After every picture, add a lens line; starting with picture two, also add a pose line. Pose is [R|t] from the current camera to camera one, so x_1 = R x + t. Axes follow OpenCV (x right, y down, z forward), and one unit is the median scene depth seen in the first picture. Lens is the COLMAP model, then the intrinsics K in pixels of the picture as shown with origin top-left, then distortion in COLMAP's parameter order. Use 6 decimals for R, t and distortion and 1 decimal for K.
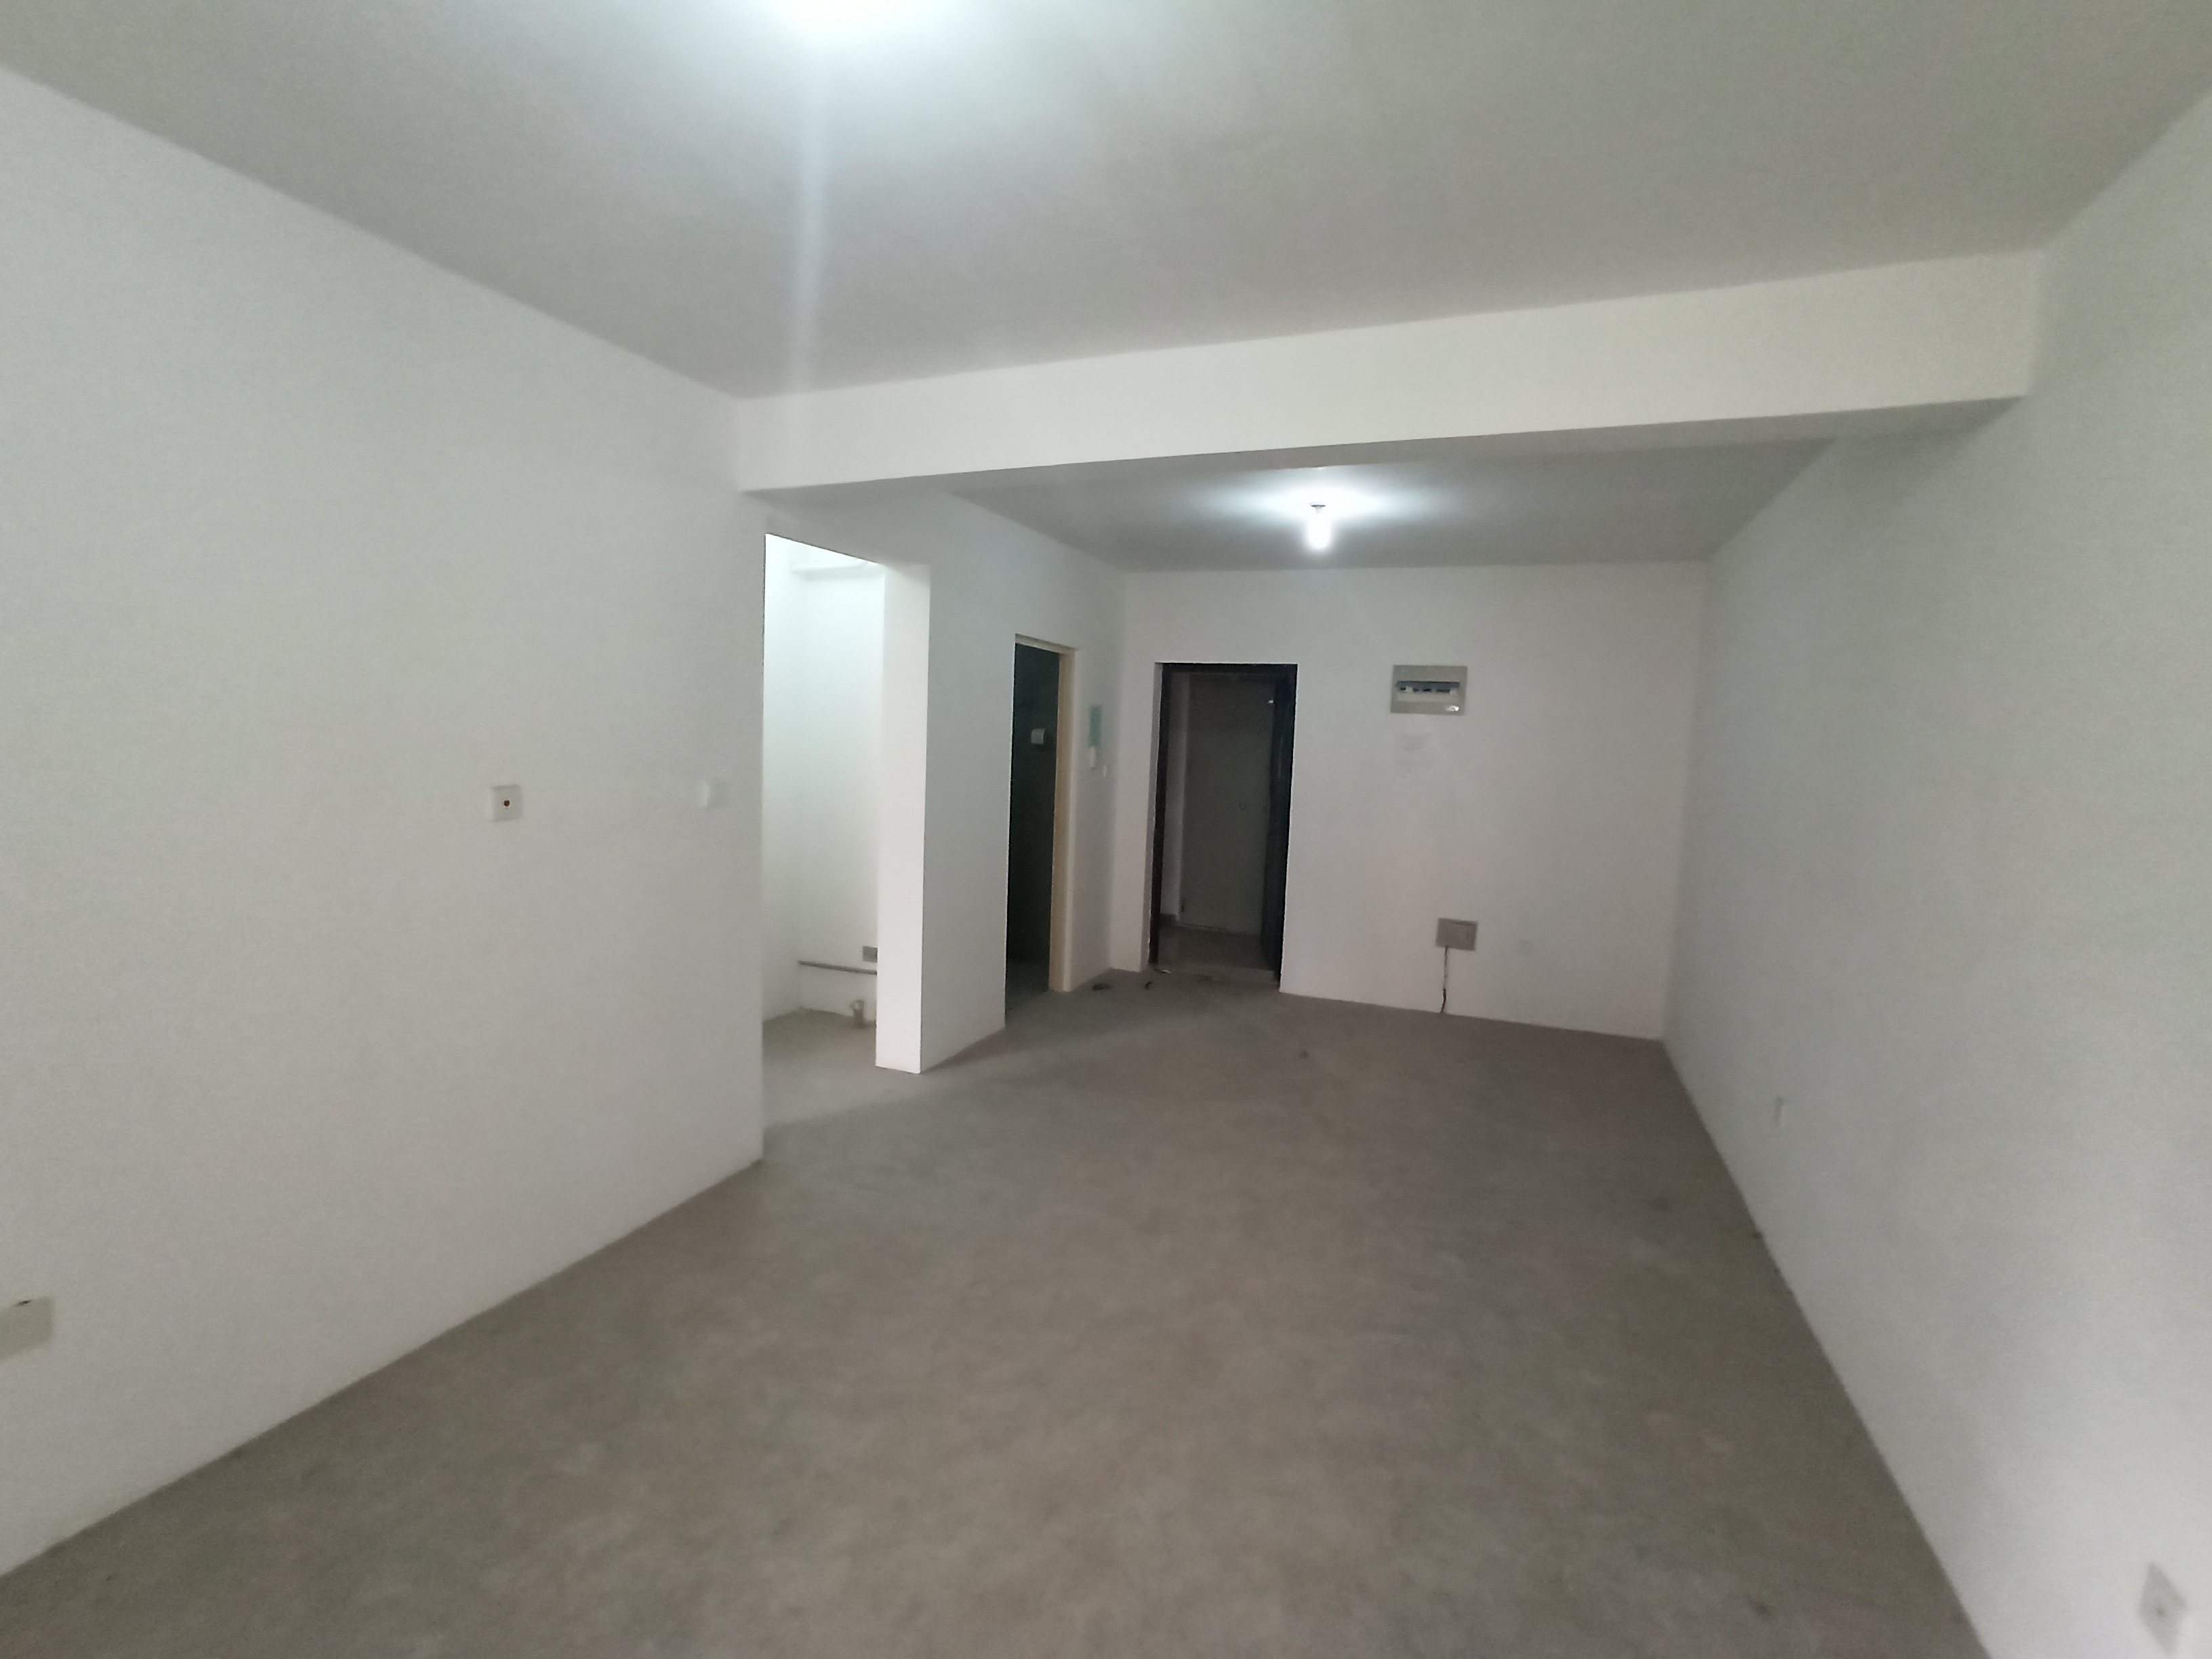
lens RADIAL K [[1006.7, 0, 1113.3], [0, 1006.7, 836.9], [0, 0, 1]] dist [0.000791, 0.000366]
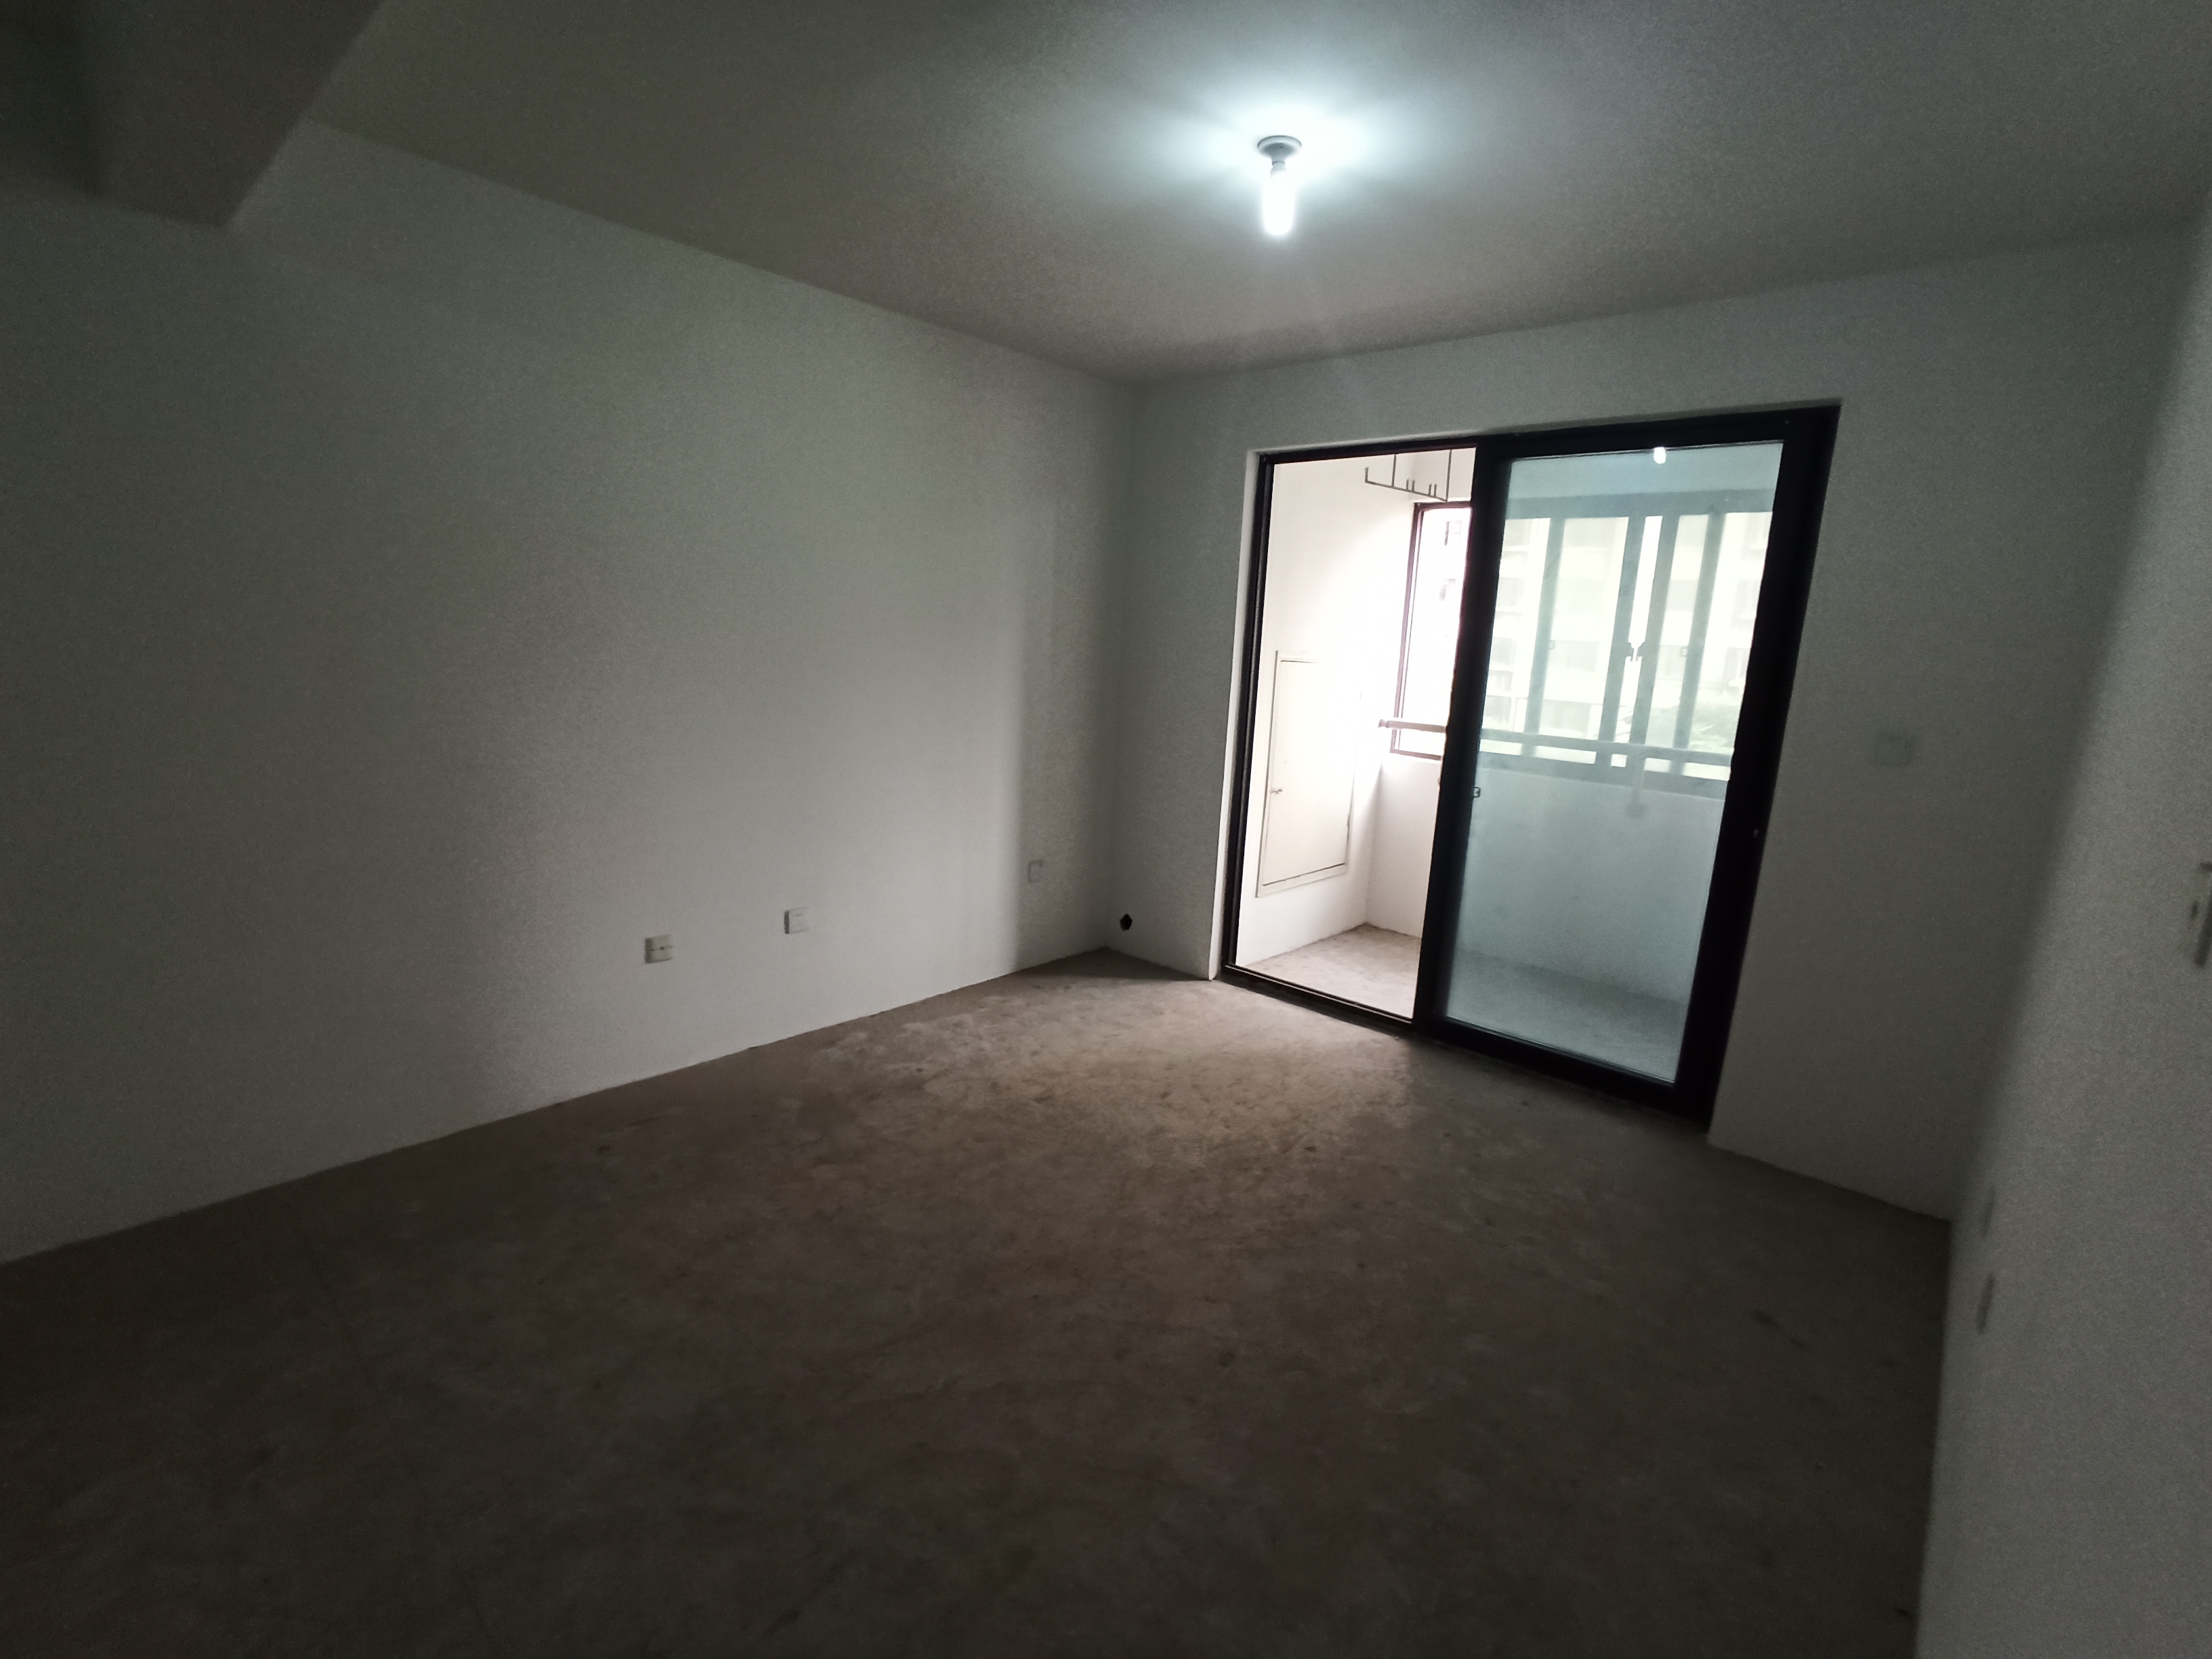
lens RADIAL K [[1006.7, 0, 1113.3], [0, 1006.7, 836.9], [0, 0, 1]] dist [0.000791, 0.000366]
pose [[-0.932335, -0.157156, 0.325659, -0.164206], [-0.050353, 0.948266, 0.313457, -0.066230], [-0.358073, 0.275849, -0.892015, 0.637211]]
